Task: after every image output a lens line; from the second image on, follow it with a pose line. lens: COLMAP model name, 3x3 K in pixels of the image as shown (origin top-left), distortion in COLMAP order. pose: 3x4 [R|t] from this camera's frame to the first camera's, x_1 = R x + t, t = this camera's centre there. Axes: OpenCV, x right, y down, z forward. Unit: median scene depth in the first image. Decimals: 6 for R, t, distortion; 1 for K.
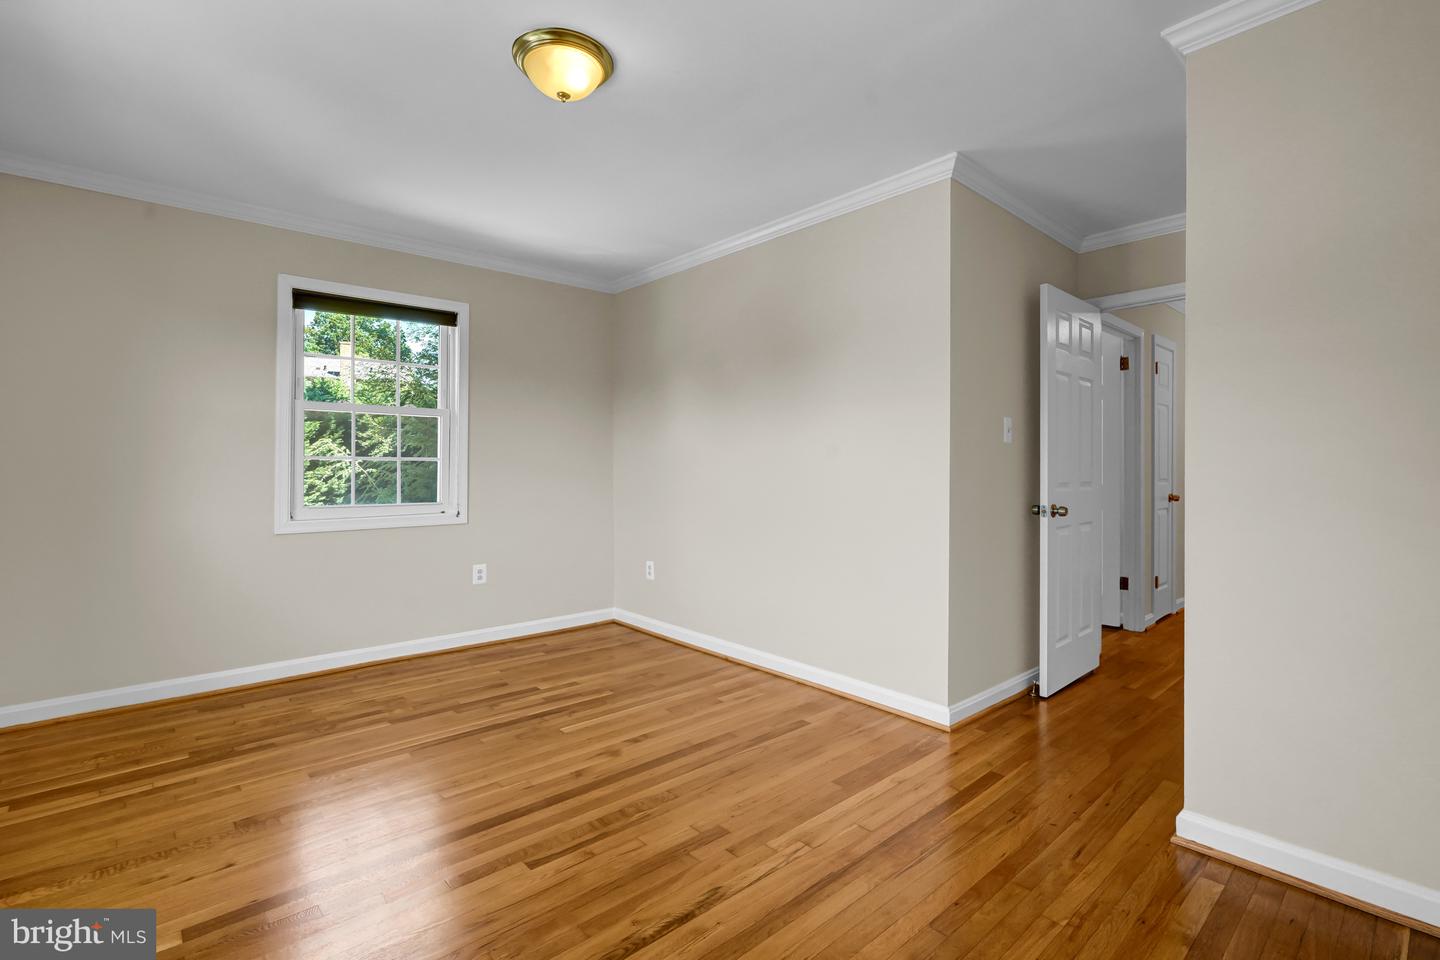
lens RADIAL K [[666.8, 0, 719.3], [0, 666.8, 453.4], [0, 0, 1]] dist [-0.002081, 0.000656]
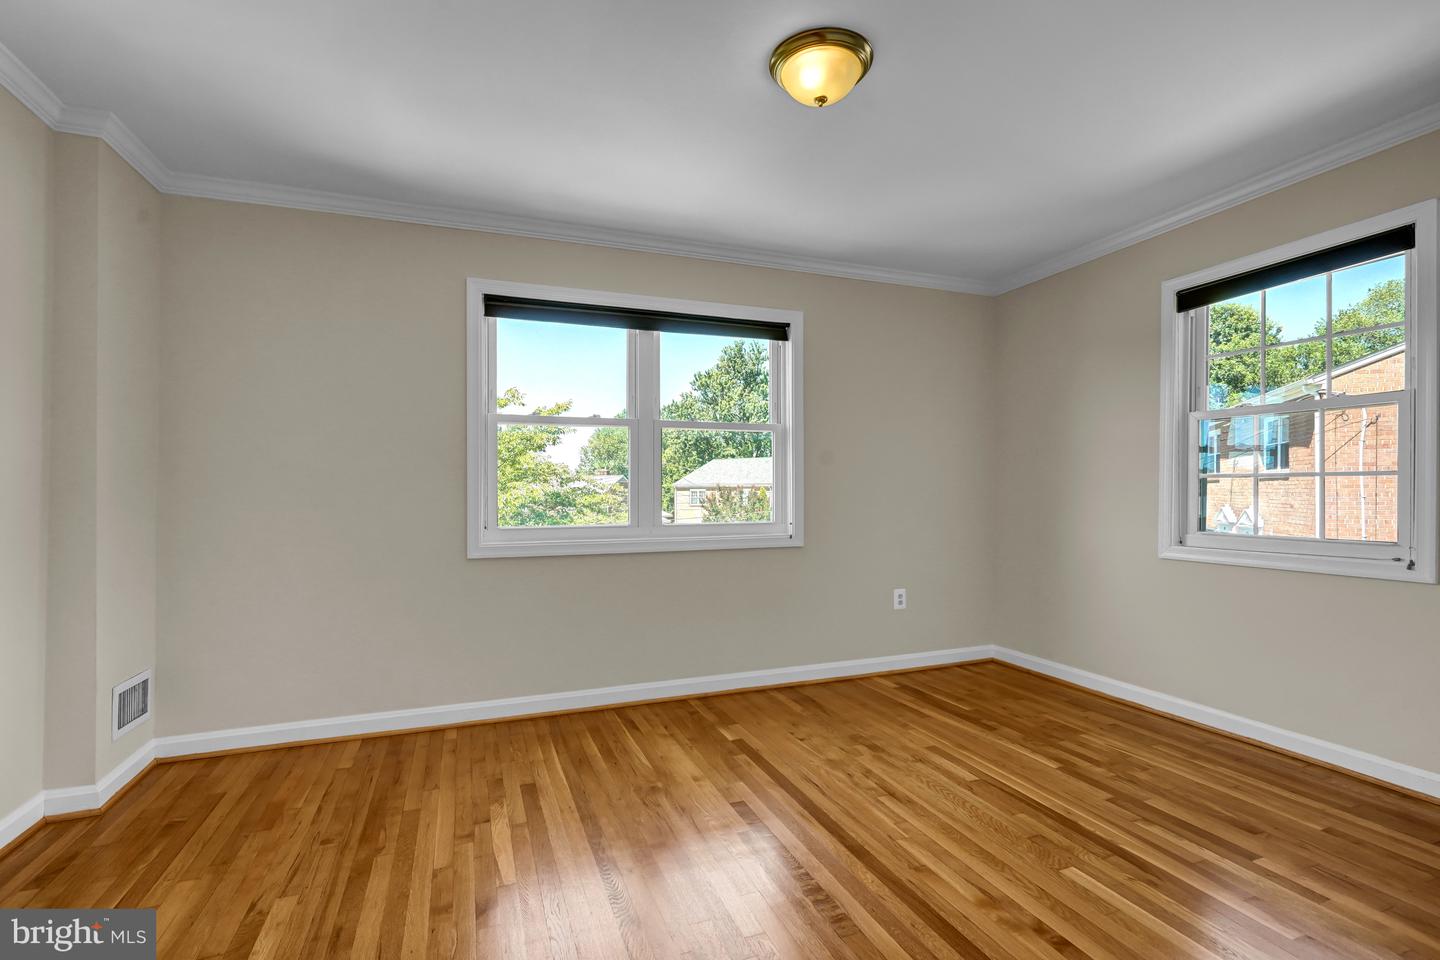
lens RADIAL K [[658.3, 0, 717.6], [0, 658.3, 480.5], [0, 0, 1]] dist [-0.000573, 0.000322]
pose [[-0.357004, -0.011603, -0.934031, 0.533876], [0.027580, 0.999356, -0.022956, 0.017829], [0.933695, -0.033956, -0.356454, 0.910617]]
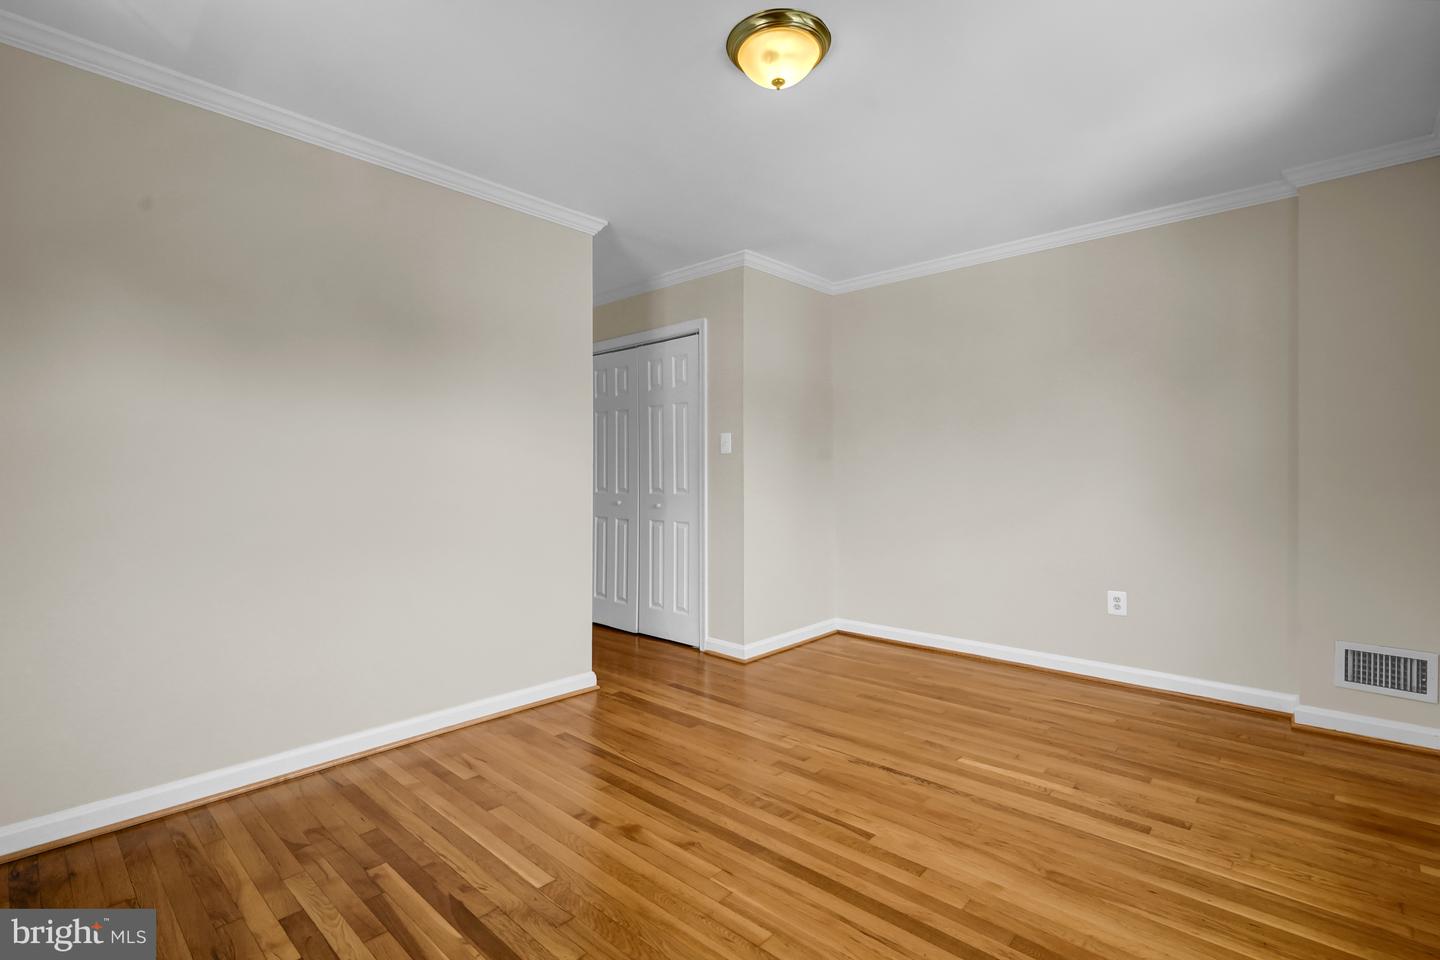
lens RADIAL K [[658.3, 0, 717.6], [0, 658.3, 480.5], [0, 0, 1]] dist [-0.000573, 0.000322]
pose [[-0.100130, -0.008922, 0.994934, -0.876688], [-0.020690, 0.999762, 0.006883, 0.017433], [-0.994759, -0.019896, -0.100290, 0.897743]]
